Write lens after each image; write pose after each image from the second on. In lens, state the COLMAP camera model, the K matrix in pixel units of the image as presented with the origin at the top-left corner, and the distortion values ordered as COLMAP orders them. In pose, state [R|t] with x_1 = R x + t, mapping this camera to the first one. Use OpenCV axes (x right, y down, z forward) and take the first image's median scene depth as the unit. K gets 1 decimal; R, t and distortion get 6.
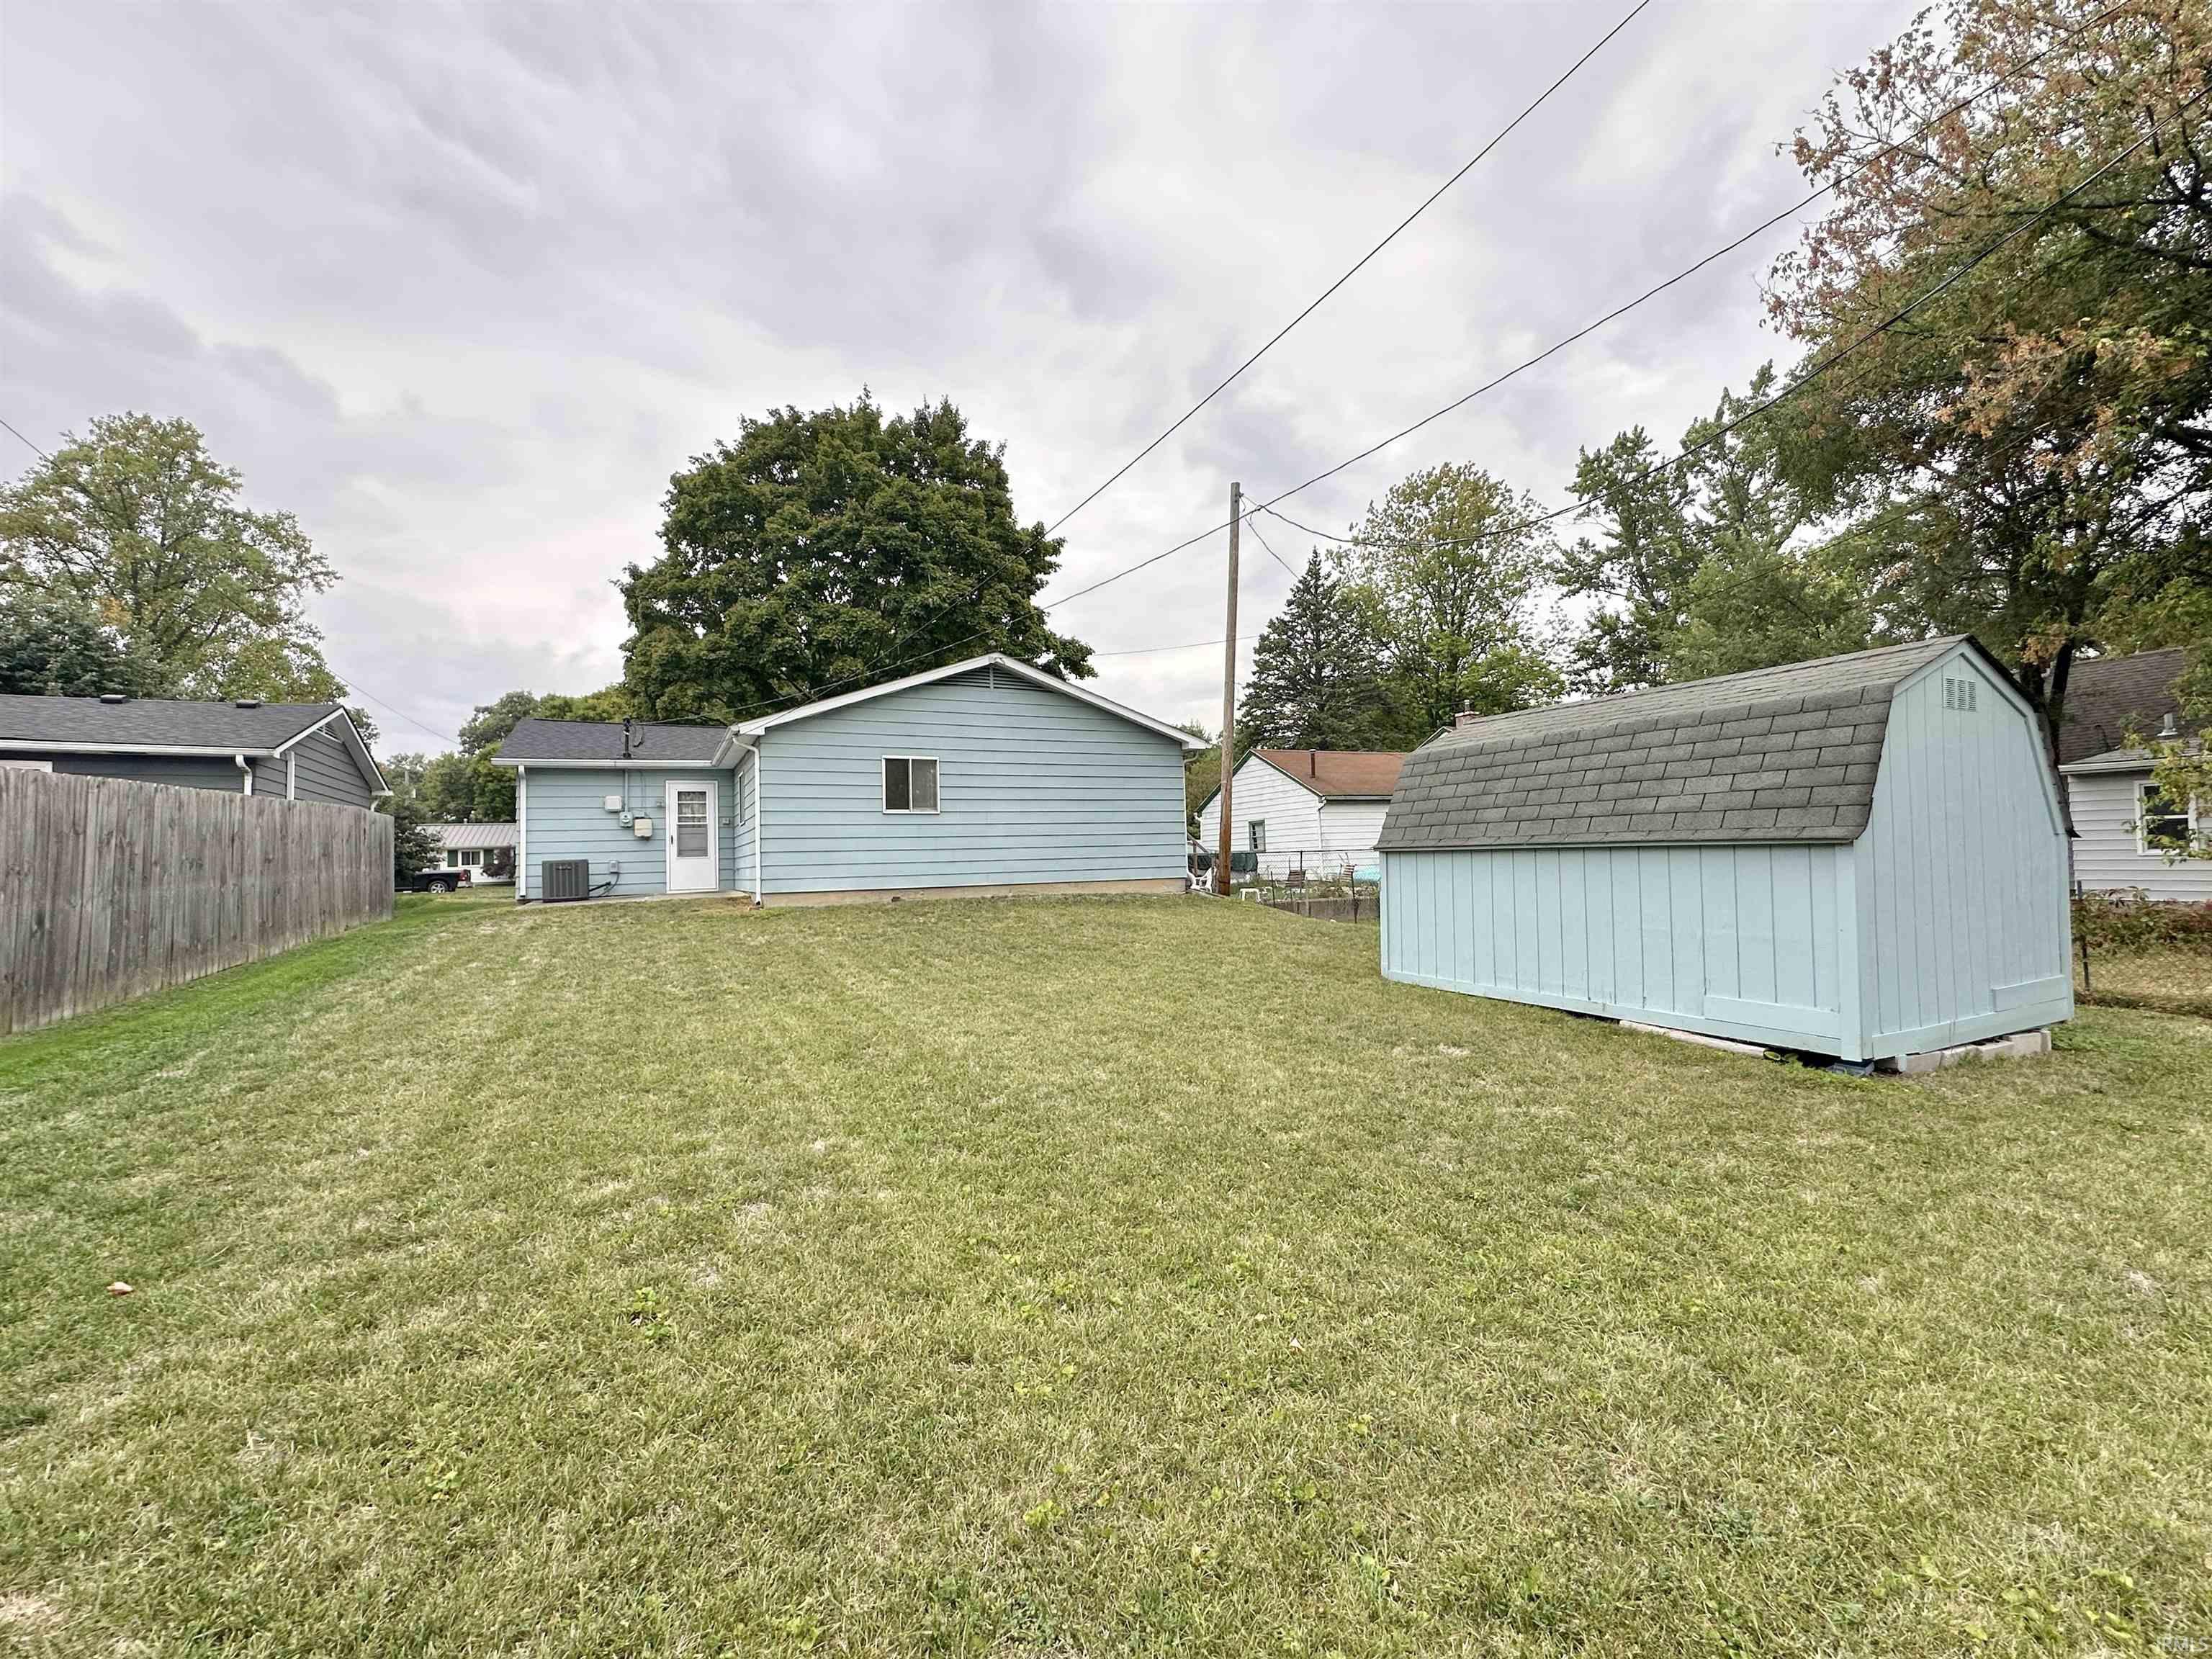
lens RADIAL K [[883.6, 0, 1097.3], [0, 883.6, 818.3], [0, 0, 1]] dist [-0.001279, 0.001444]
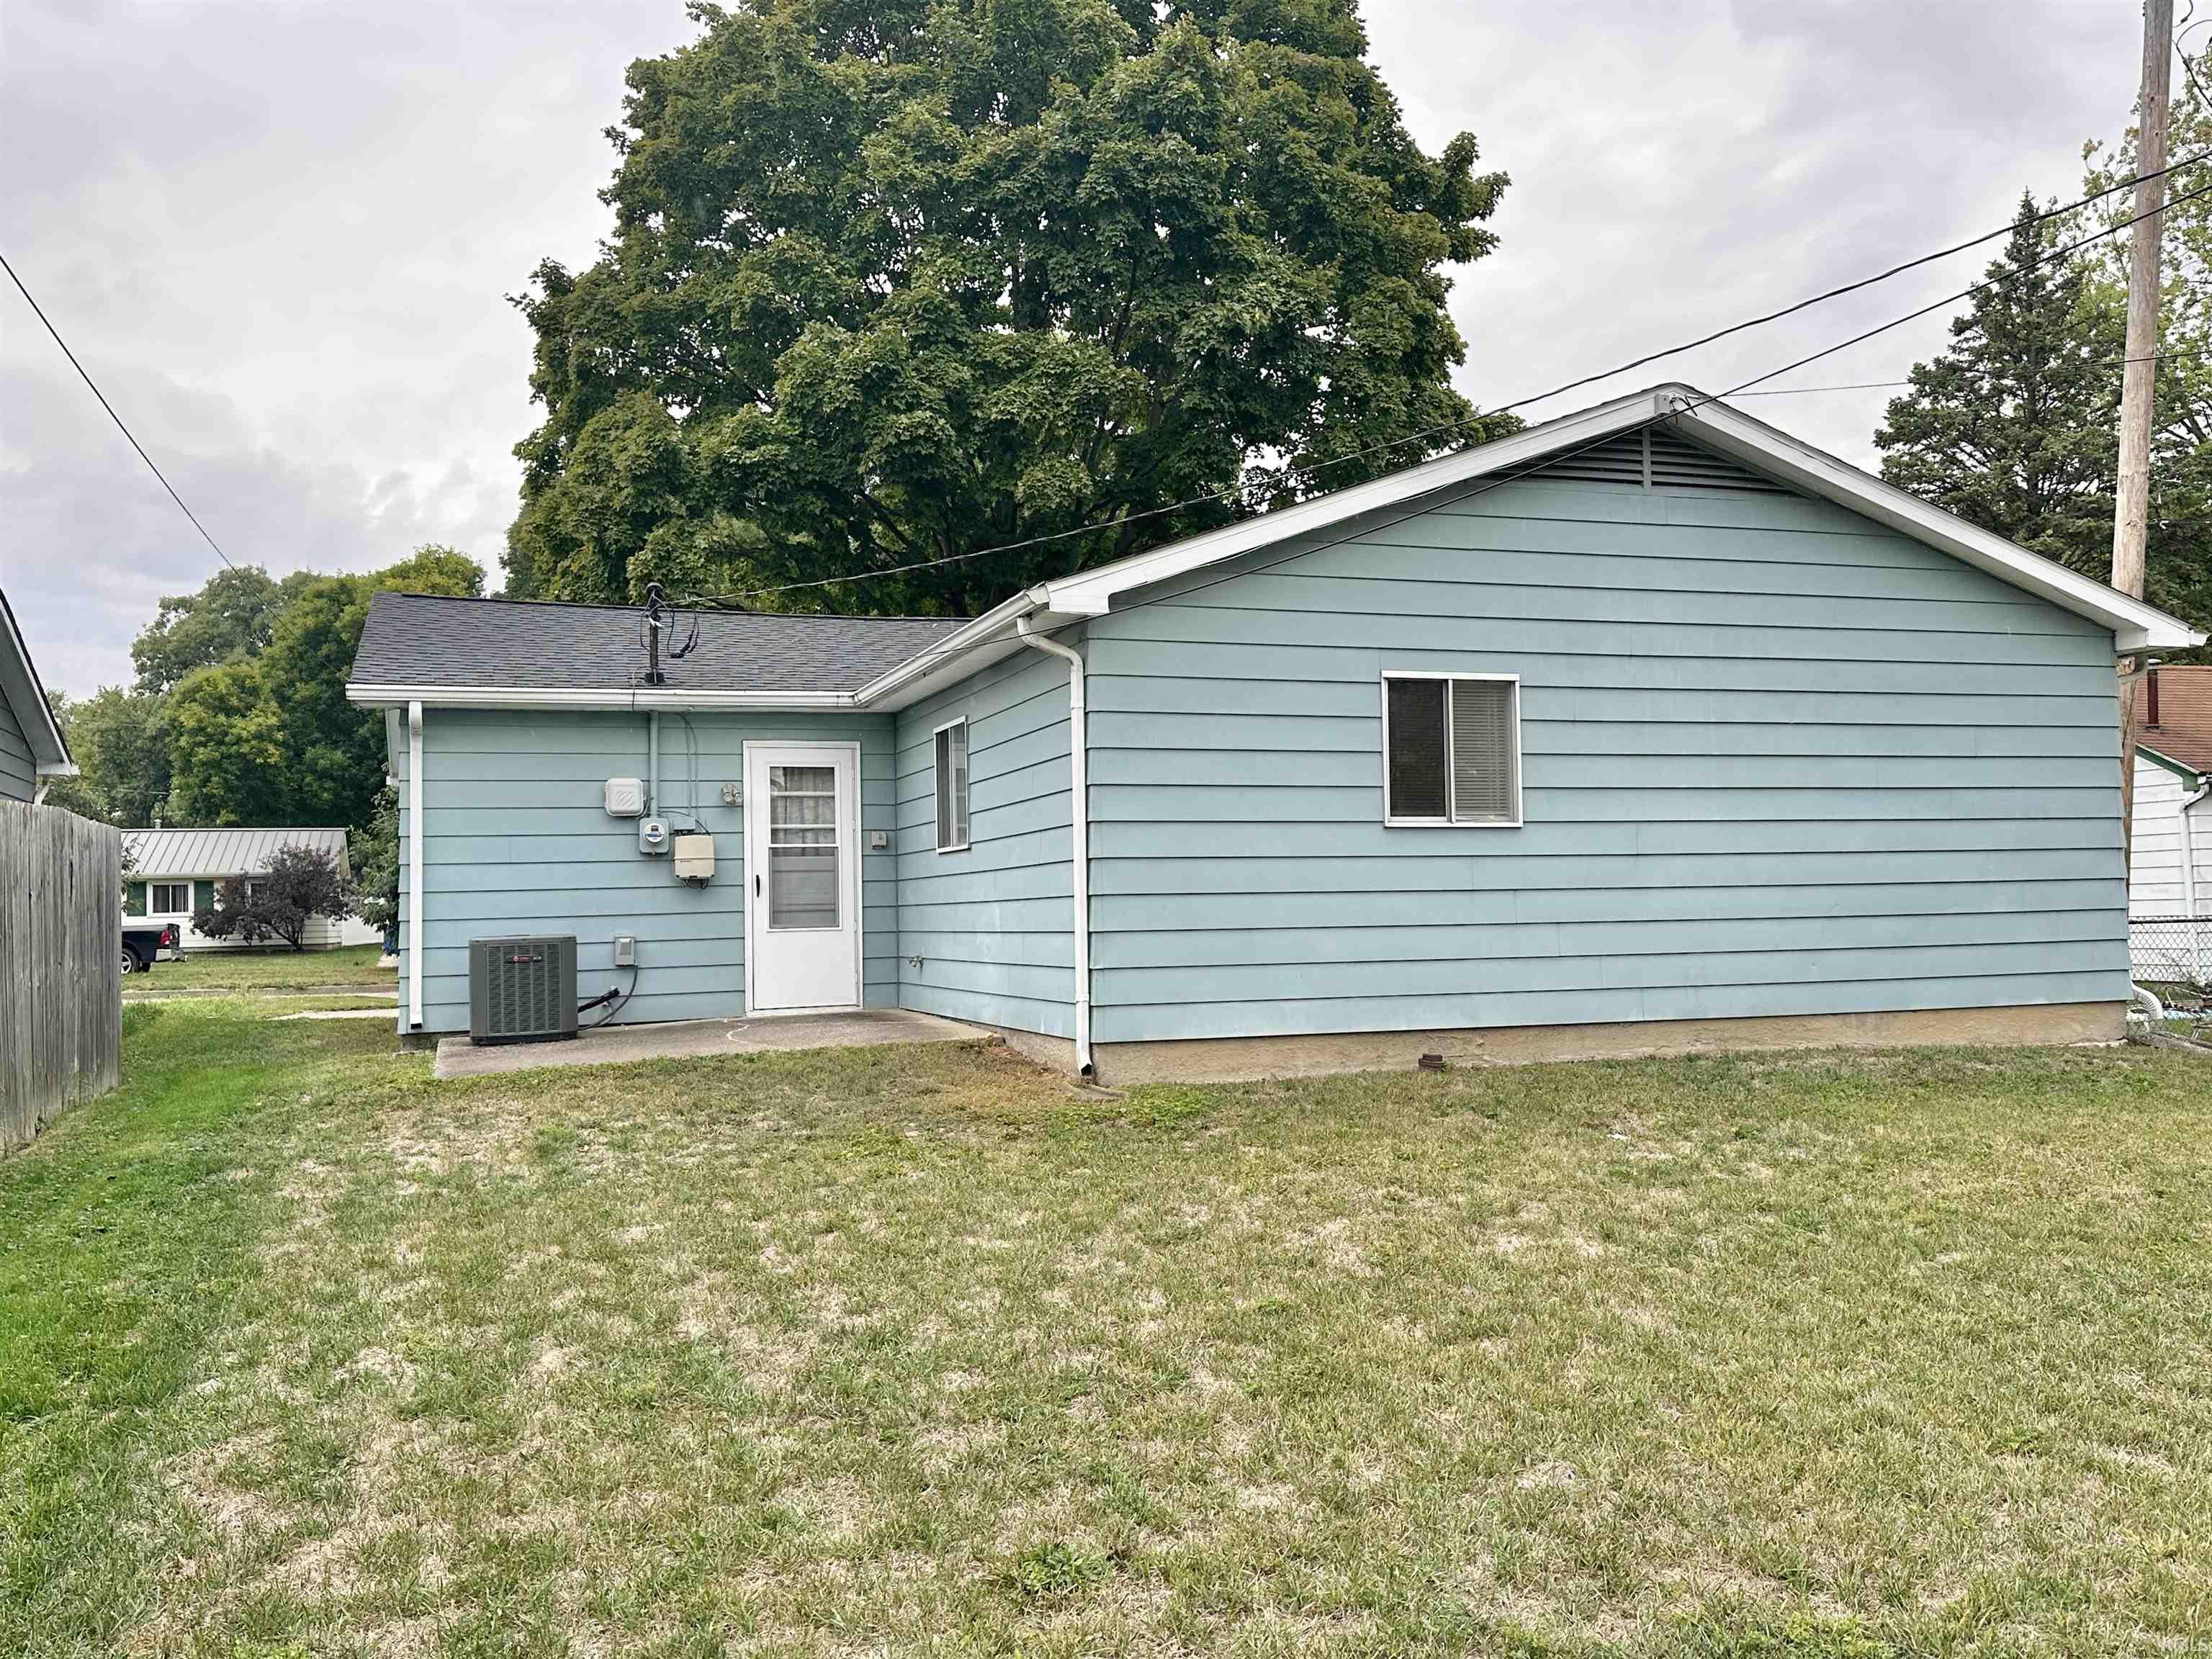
lens RADIAL K [[1742.3, 0, 1109.6], [0, 1742.3, 838.1], [0, 0, 1]] dist [0.052494, -0.017452]
pose [[0.993958, 0.004349, -0.109673, -0.157843], [-0.003030, 0.999921, 0.012189, -0.005301], [0.109717, -0.011783, 0.993893, 0.148952]]
